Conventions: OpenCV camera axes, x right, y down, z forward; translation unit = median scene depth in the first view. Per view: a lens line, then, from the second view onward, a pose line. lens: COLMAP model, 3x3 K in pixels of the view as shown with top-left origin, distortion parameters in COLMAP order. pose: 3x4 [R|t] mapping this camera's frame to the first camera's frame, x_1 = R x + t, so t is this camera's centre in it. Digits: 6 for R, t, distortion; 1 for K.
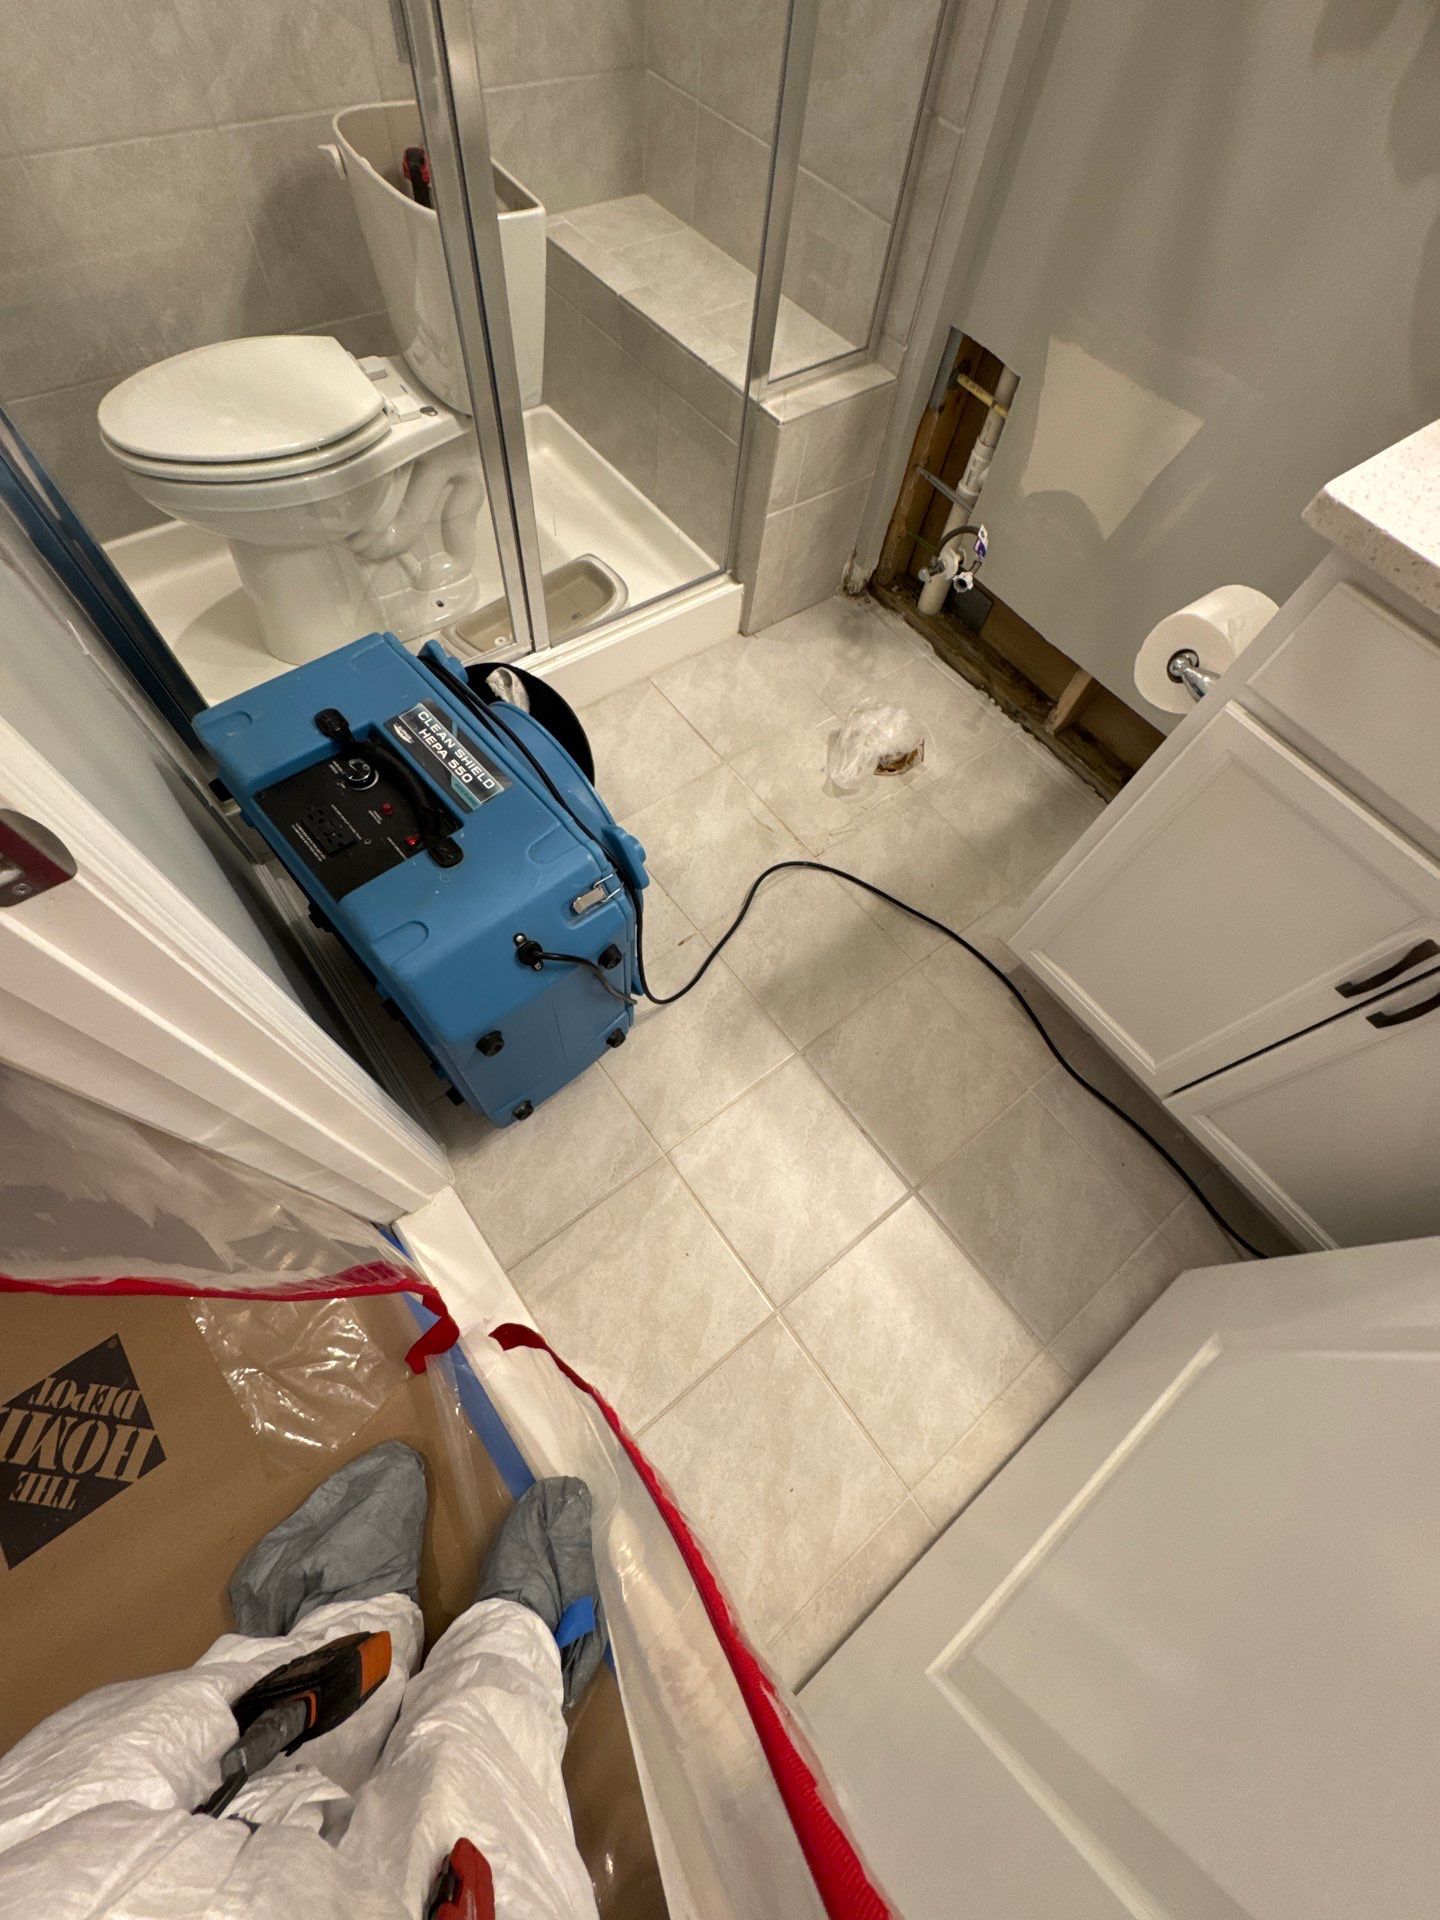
lens RADIAL K [[773.6, 0, 720.0], [0, 773.6, 960.0], [0, 0, 1]] dist [0.000307, -0.000638]
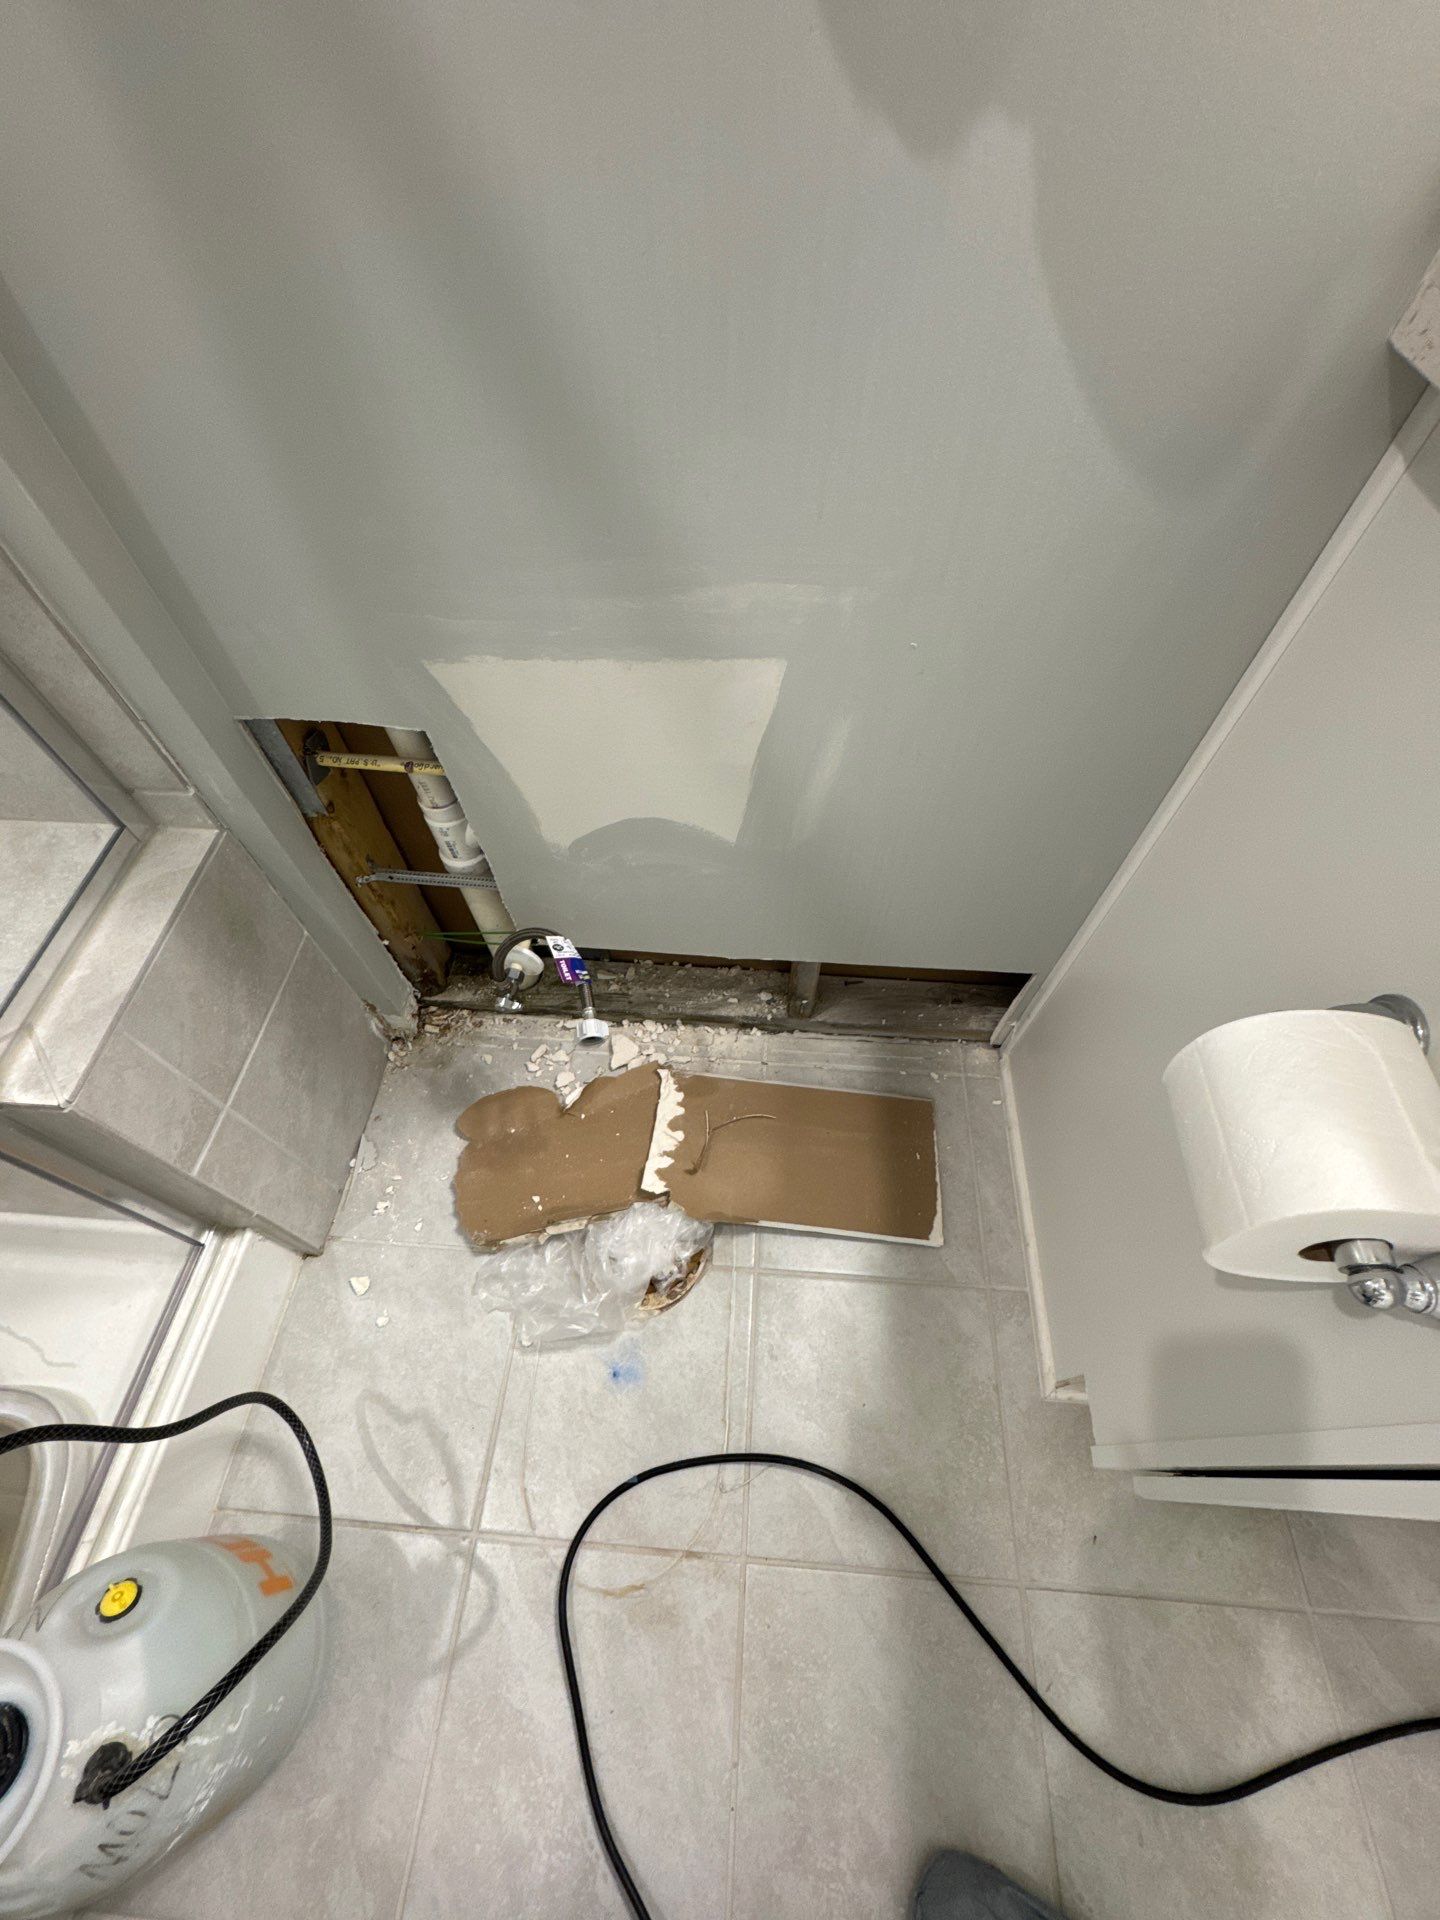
lens RADIAL K [[773.6, 0, 720.0], [0, 773.6, 960.0], [0, 0, 1]] dist [0.000307, -0.000638]
pose [[0.668907, -0.670928, 0.320029, 0.229058], [0.693156, 0.718491, 0.057491, -0.487220], [-0.268511, 0.183374, 0.945662, 0.435942]]
